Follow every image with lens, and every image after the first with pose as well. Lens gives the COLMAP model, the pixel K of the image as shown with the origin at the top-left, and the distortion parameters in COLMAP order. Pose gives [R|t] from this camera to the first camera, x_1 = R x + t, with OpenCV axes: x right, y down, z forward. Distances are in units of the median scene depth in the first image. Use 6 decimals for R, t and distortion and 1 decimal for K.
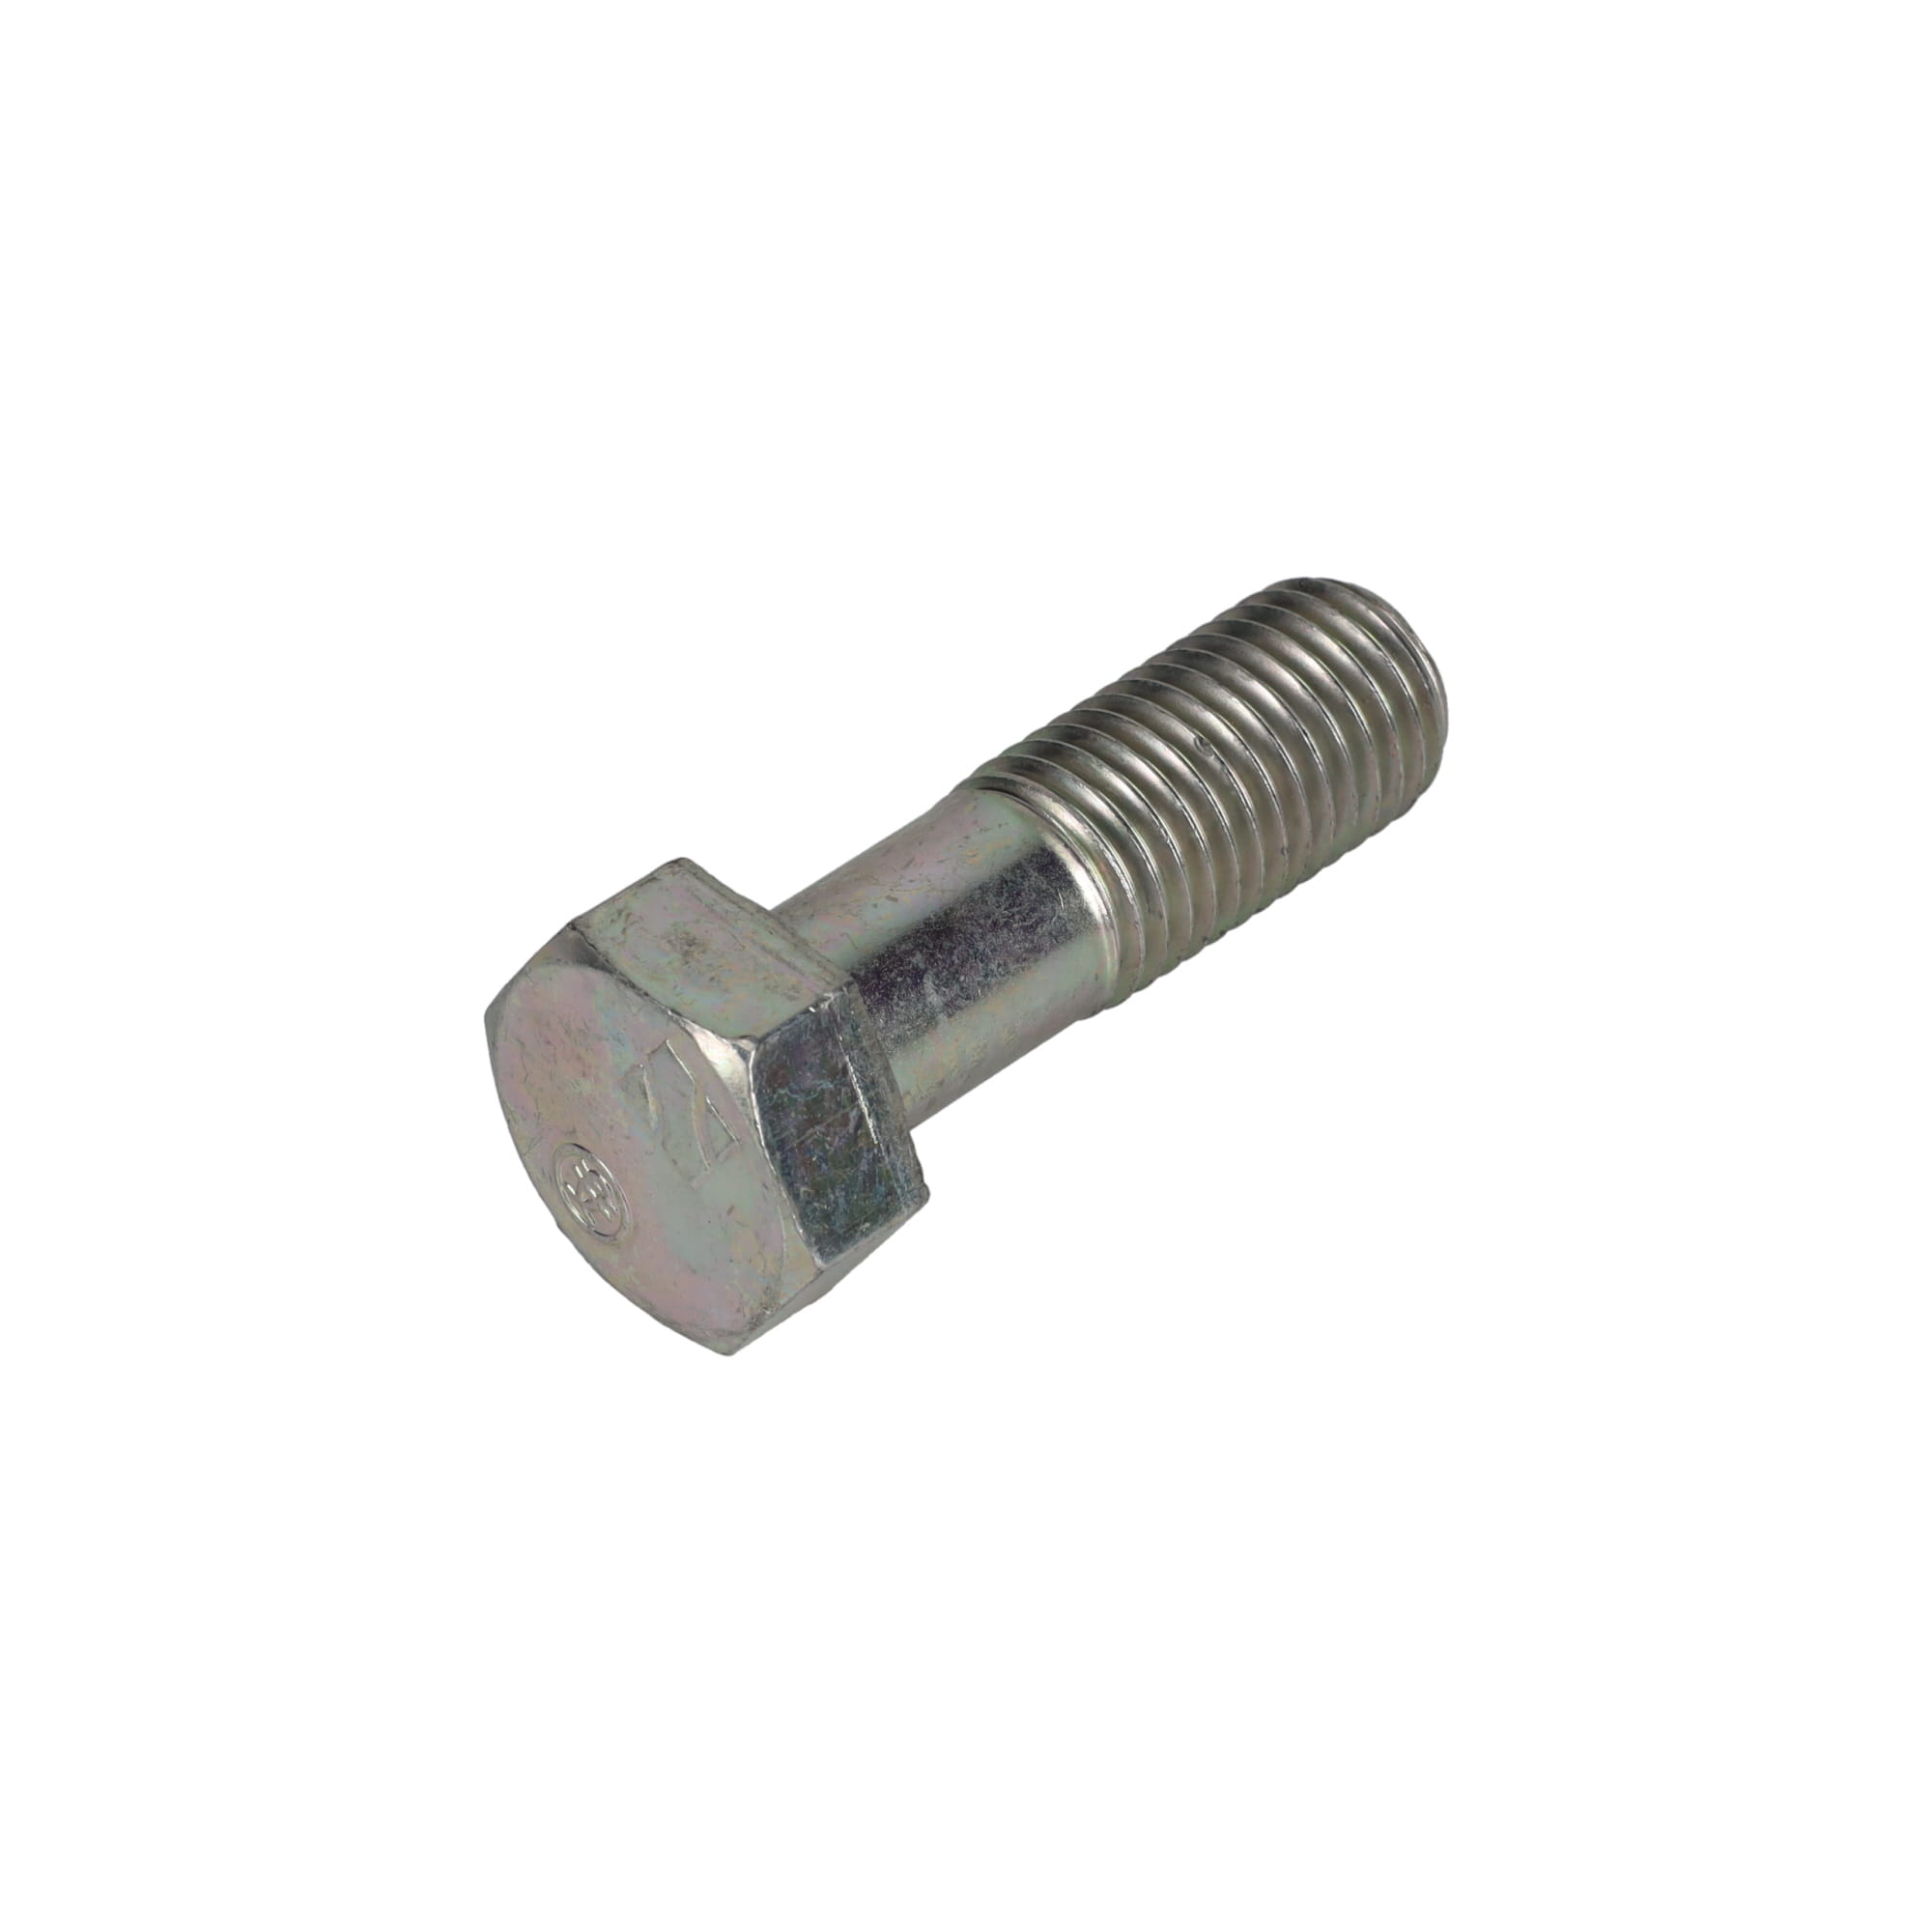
lens RADIAL K [[8217.0, 0, 966.0], [0, 8217.0, 966.0], [0, 0, 1]] dist [0.056138, 0.240868]
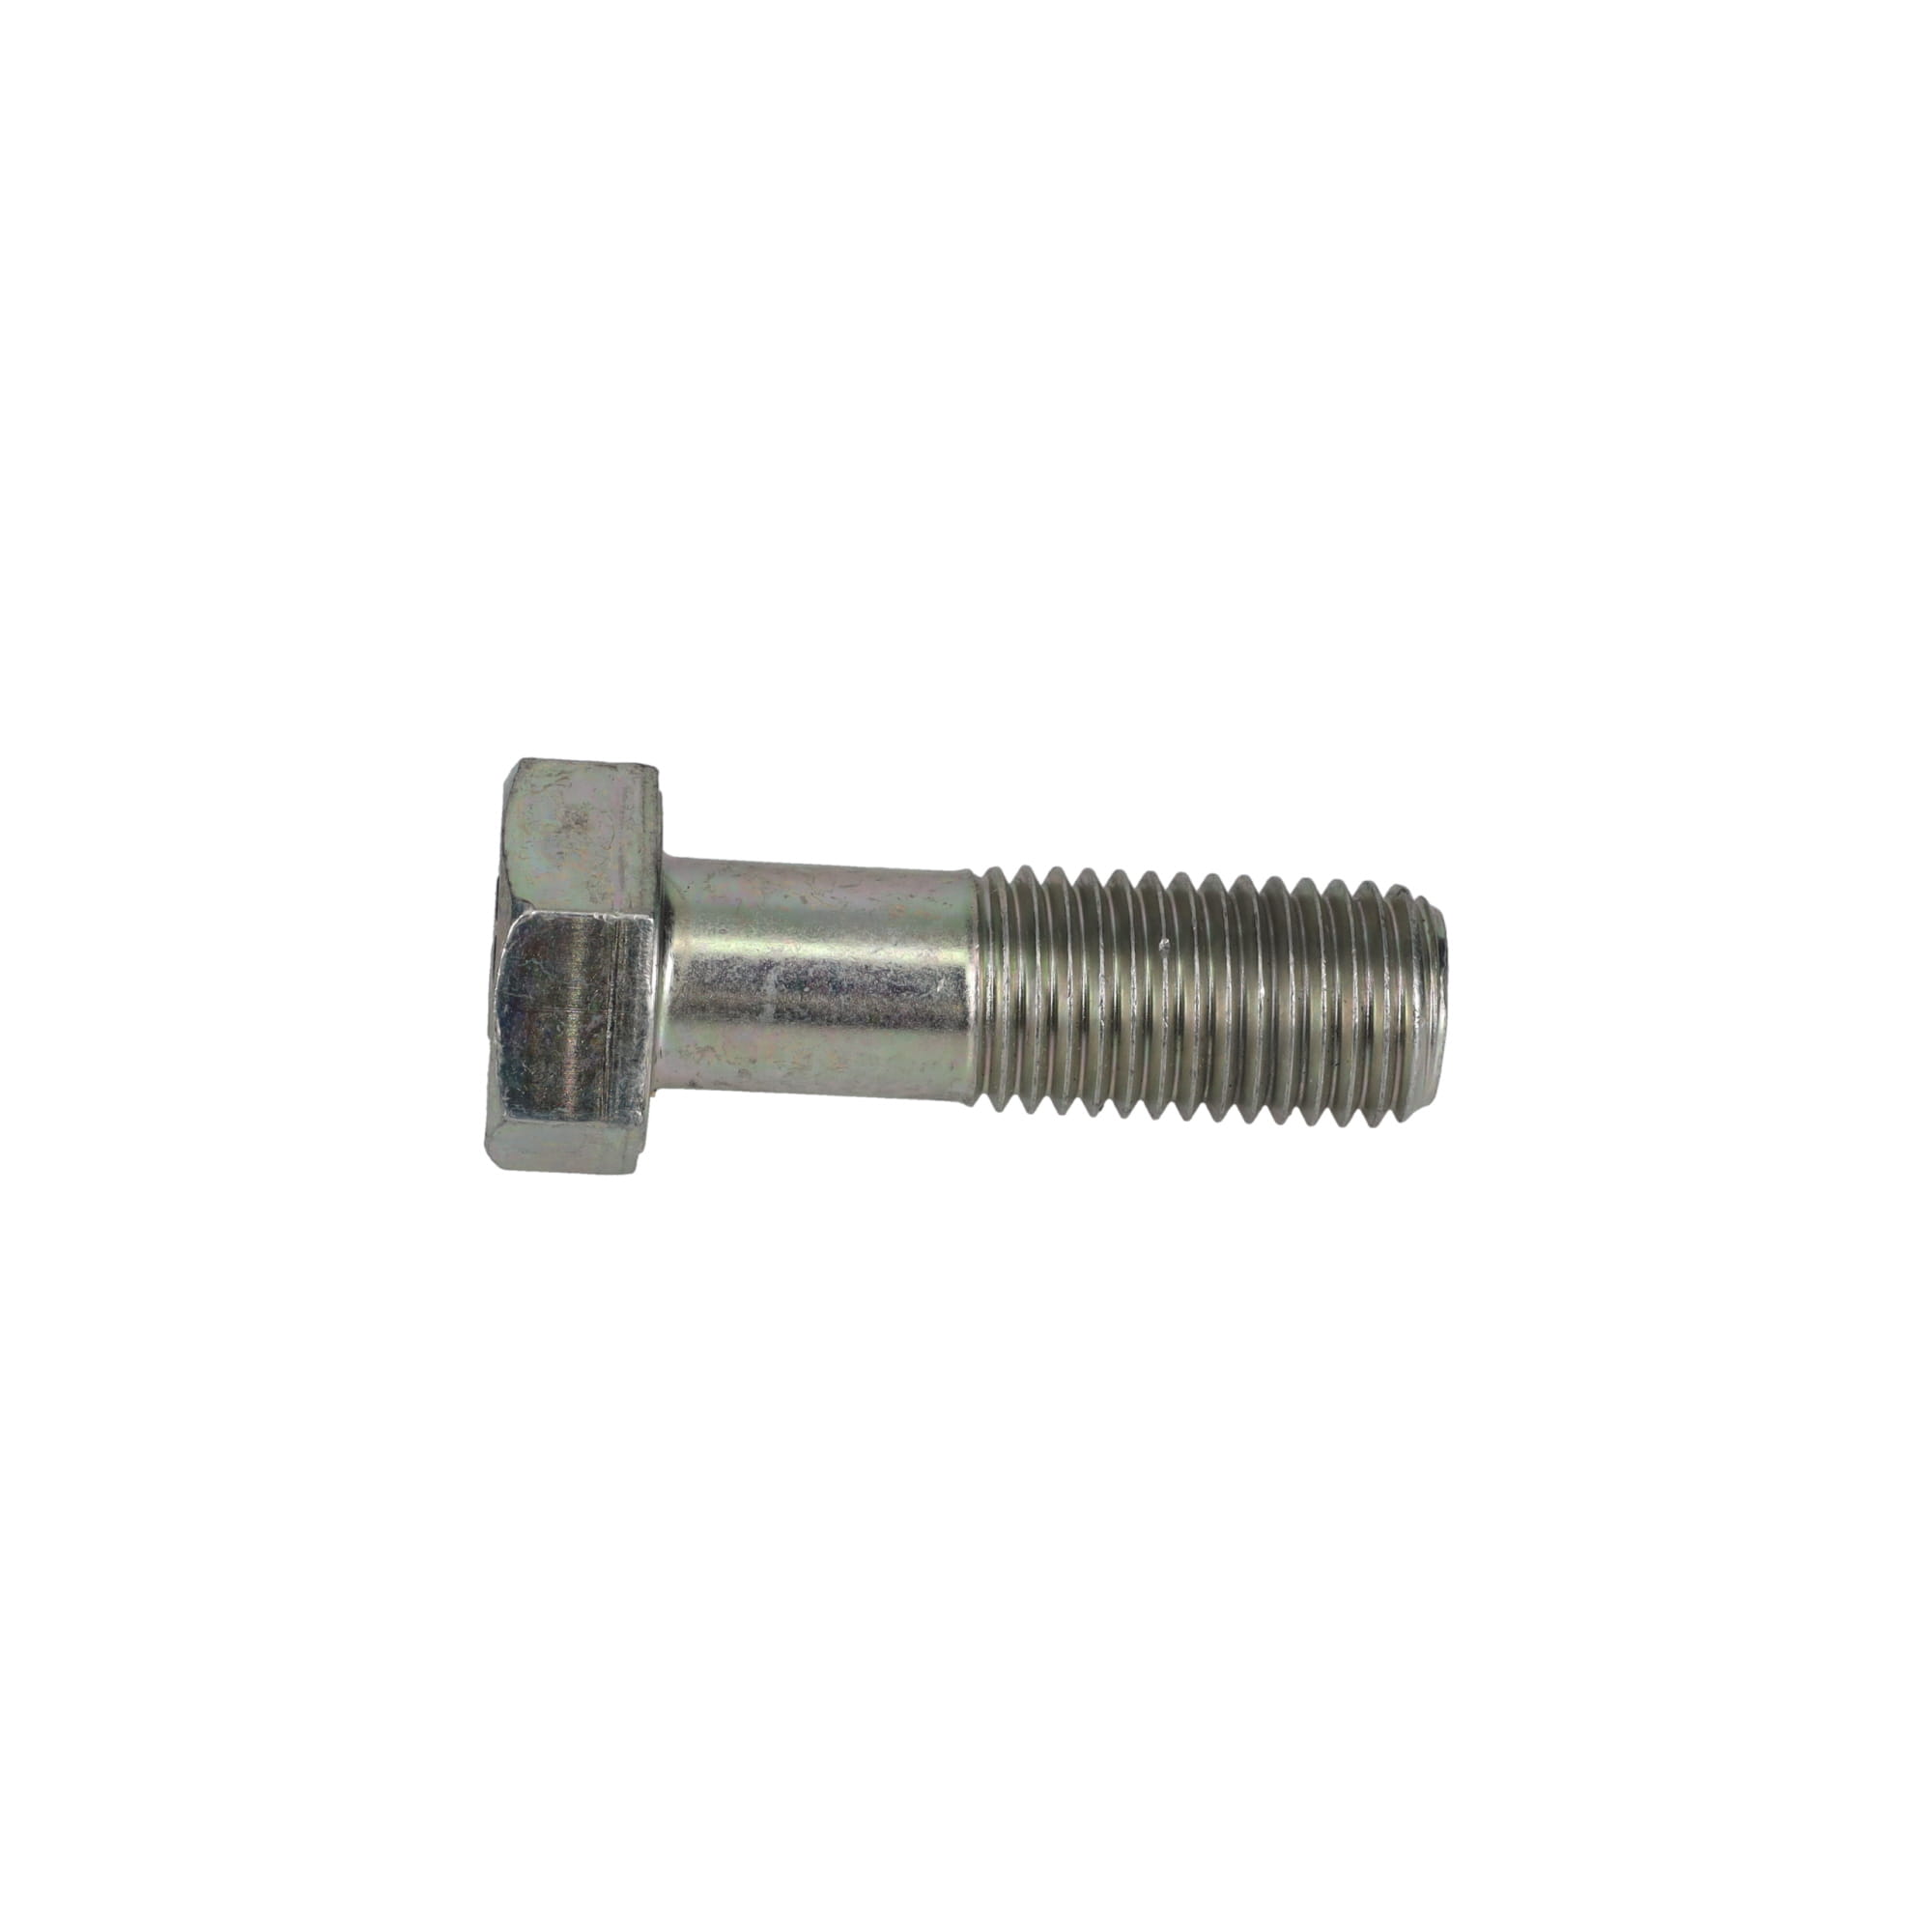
lens RADIAL K [[8217.0, 0, 966.0], [0, 8217.0, 966.0], [0, 0, 1]] dist [0.056138, 0.240868]
pose [[0.714716, 0.497706, -0.491395, 0.578465], [-0.504023, 0.853621, 0.131501, -0.163631], [0.484914, 0.153689, 0.860952, 0.042075]]
